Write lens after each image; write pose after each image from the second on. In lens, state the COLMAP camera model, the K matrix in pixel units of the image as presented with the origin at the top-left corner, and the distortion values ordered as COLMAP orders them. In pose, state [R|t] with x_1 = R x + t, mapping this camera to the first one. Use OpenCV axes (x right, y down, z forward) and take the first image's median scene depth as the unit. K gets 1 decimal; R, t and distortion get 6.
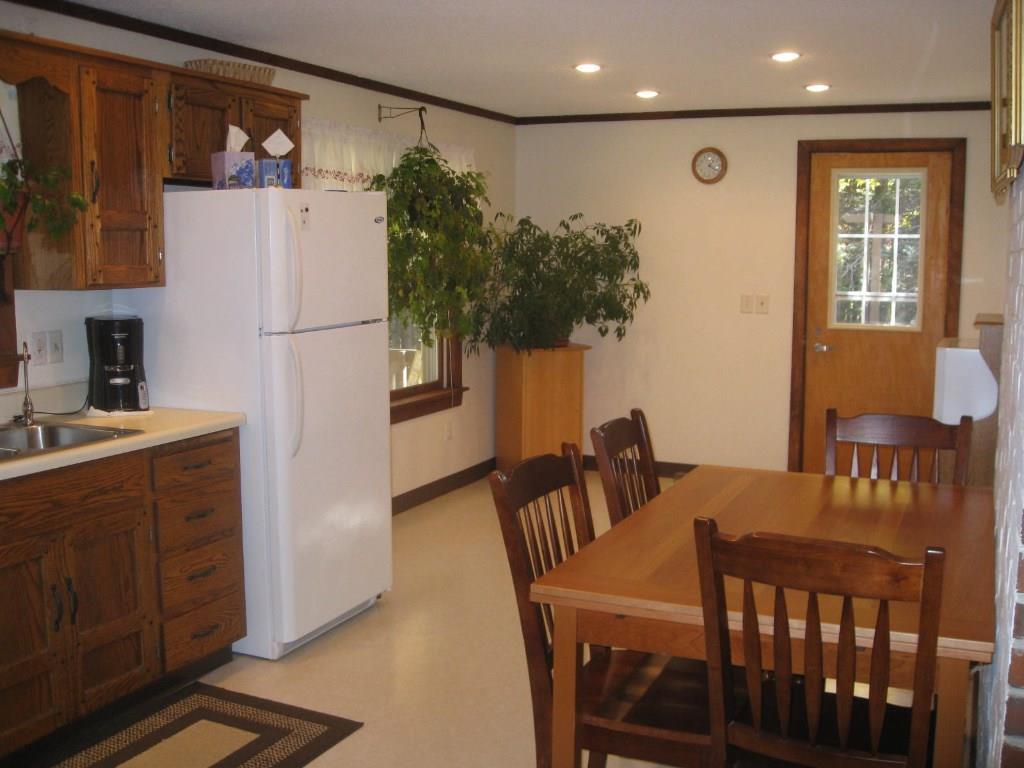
lens RADIAL K [[1074.7, 0, 509.6], [0, 1074.7, 387.1], [0, 0, 1]] dist [-0.117361, 0.000000]
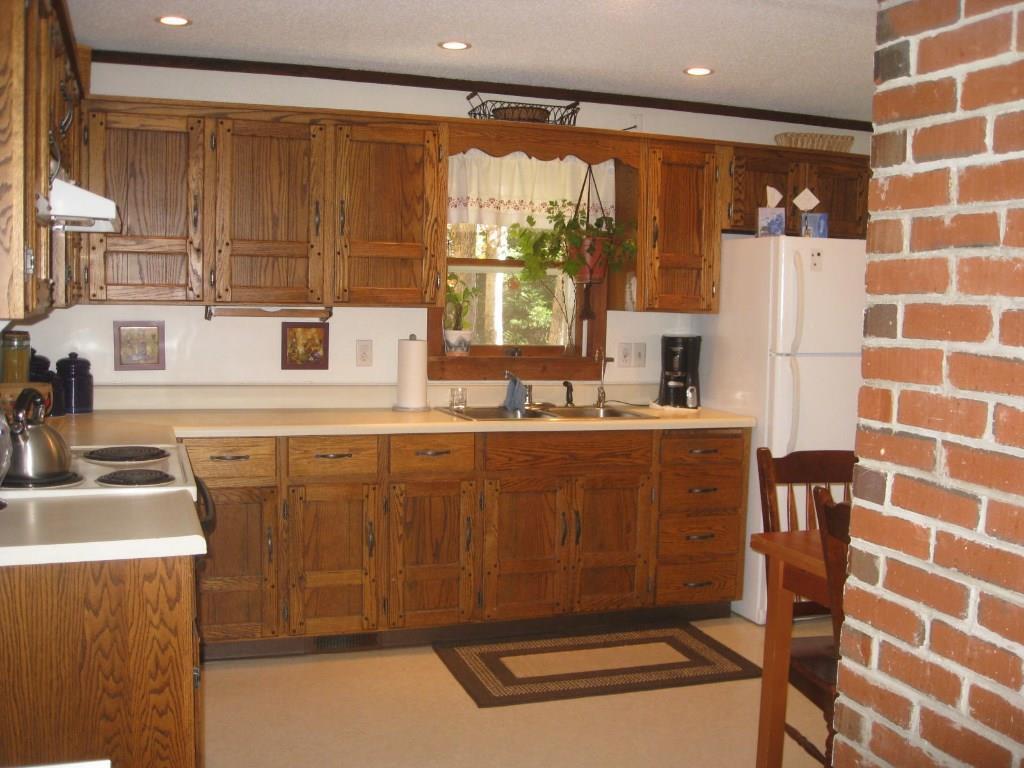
lens RADIAL K [[1074.7, 0, 513.4], [0, 1074.7, 382.7], [0, 0, 1]] dist [-0.117361, 0.000000]
pose [[0.699788, 0.072821, -0.710629, 0.437087], [-0.113698, 0.993463, -0.010159, 0.029278], [0.705244, 0.087906, 0.703494, -0.073983]]
